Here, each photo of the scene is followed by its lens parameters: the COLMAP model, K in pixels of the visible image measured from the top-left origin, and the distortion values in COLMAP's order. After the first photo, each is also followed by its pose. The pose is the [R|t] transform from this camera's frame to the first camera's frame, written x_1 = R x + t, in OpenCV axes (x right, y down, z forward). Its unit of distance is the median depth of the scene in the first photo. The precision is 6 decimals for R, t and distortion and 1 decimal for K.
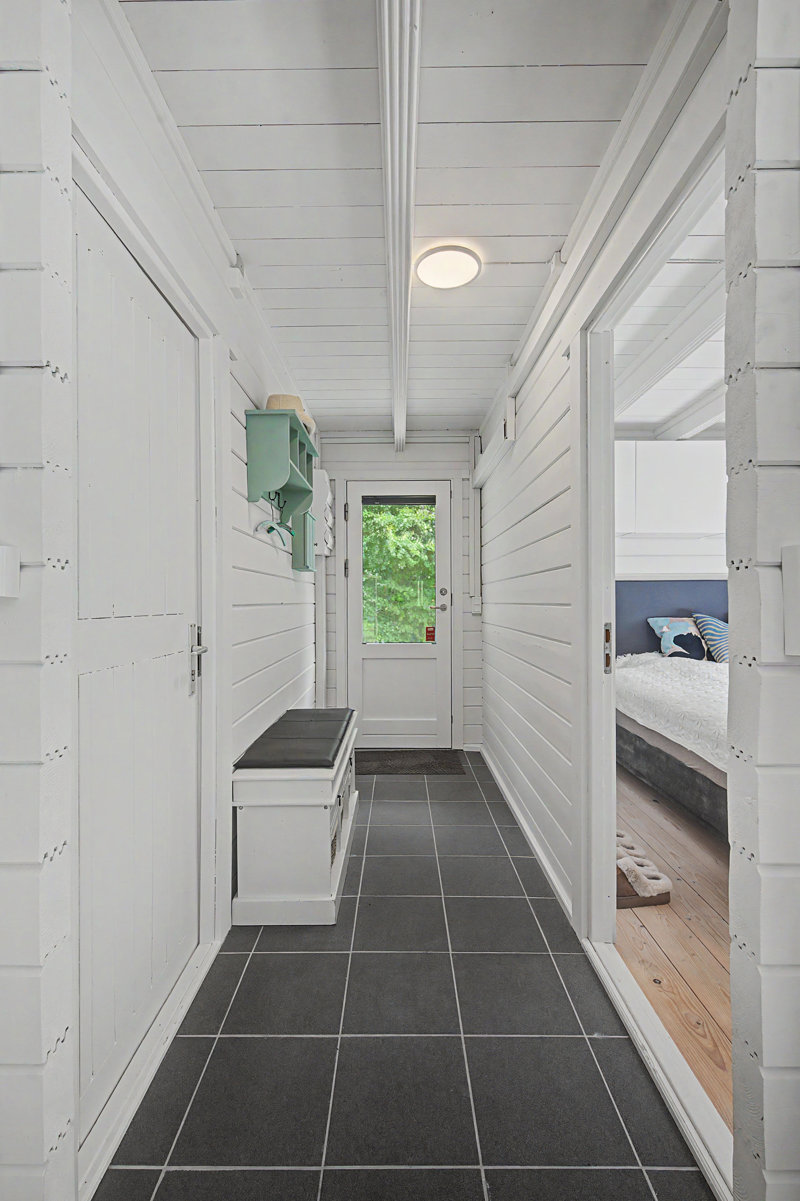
lens RADIAL K [[529.5, 0, 398.5], [0, 529.5, 600.6], [0, 0, 1]] dist [0.004437, 0.000275]
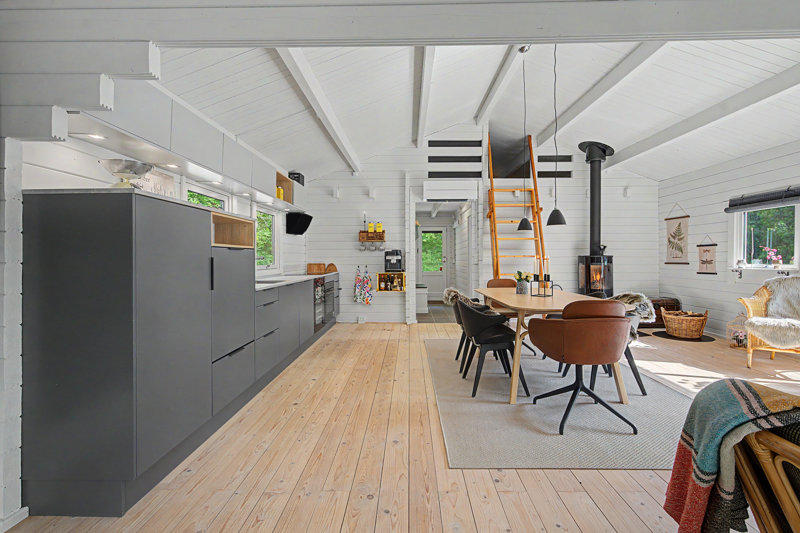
lens RADIAL K [[352.7, 0, 399.6], [0, 352.7, 263.2], [0, 0, 1]] dist [0.004437, 0.000275]
pose [[0.999627, -0.004822, -0.026863, -0.157976], [0.005059, 0.999949, 0.008735, 0.001467], [0.026819, -0.008867, 0.999601, -1.415976]]
